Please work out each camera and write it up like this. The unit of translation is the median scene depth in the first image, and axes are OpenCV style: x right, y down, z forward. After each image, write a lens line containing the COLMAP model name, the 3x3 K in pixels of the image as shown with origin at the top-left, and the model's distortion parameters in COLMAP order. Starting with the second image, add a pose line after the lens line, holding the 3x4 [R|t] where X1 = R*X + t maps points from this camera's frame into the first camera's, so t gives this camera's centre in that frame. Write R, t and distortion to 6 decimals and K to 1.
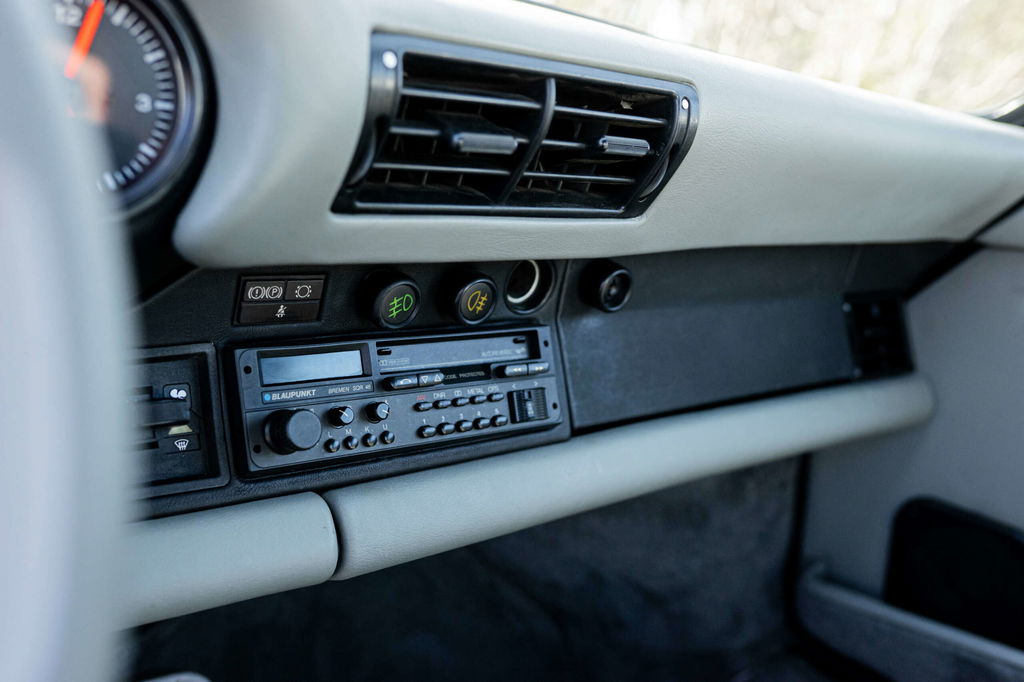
lens RADIAL K [[985.0, 0, 512.0], [0, 985.0, 341.0], [0, 0, 1]] dist [-0.051229, 0.060797]
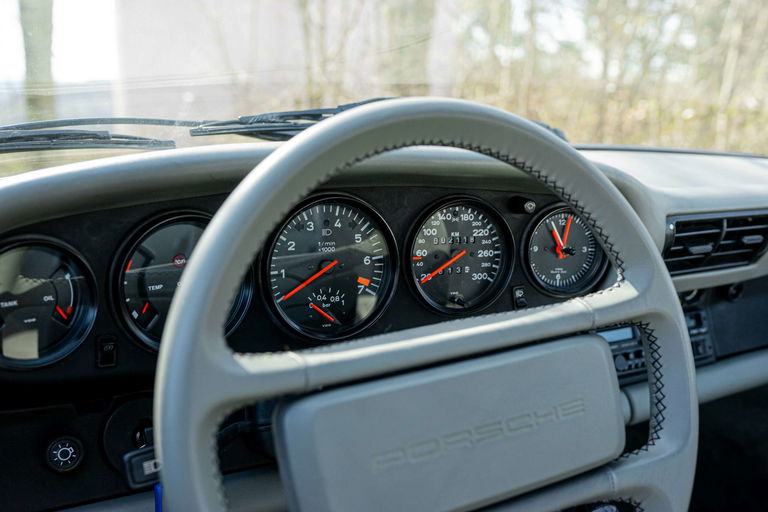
lens RADIAL K [[738.7, 0, 384.0], [0, 738.7, 256.0], [0, 0, 1]] dist [-0.051229, 0.060797]
pose [[0.975186, -0.036973, -0.218279, -0.362557], [0.032550, 0.999186, -0.023822, -0.146589], [0.218982, 0.016126, 0.975596, -0.889154]]
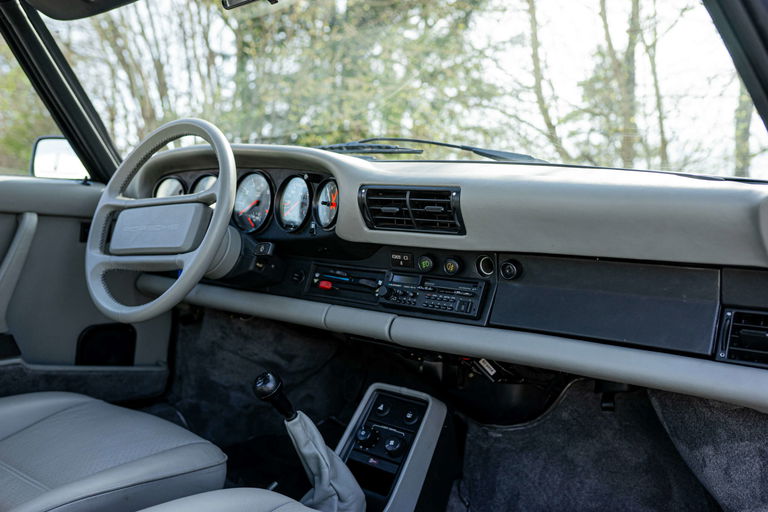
lens RADIAL K [[820.6, 0, 384.0], [0, 820.6, 256.0], [0, 0, 1]] dist [-0.056904, 0.072358]
pose [[0.121551, -0.036228, -0.991924, 2.688978], [-0.230278, 0.971039, -0.063684, 0.147520], [0.965504, 0.236159, 0.109688, 0.613866]]
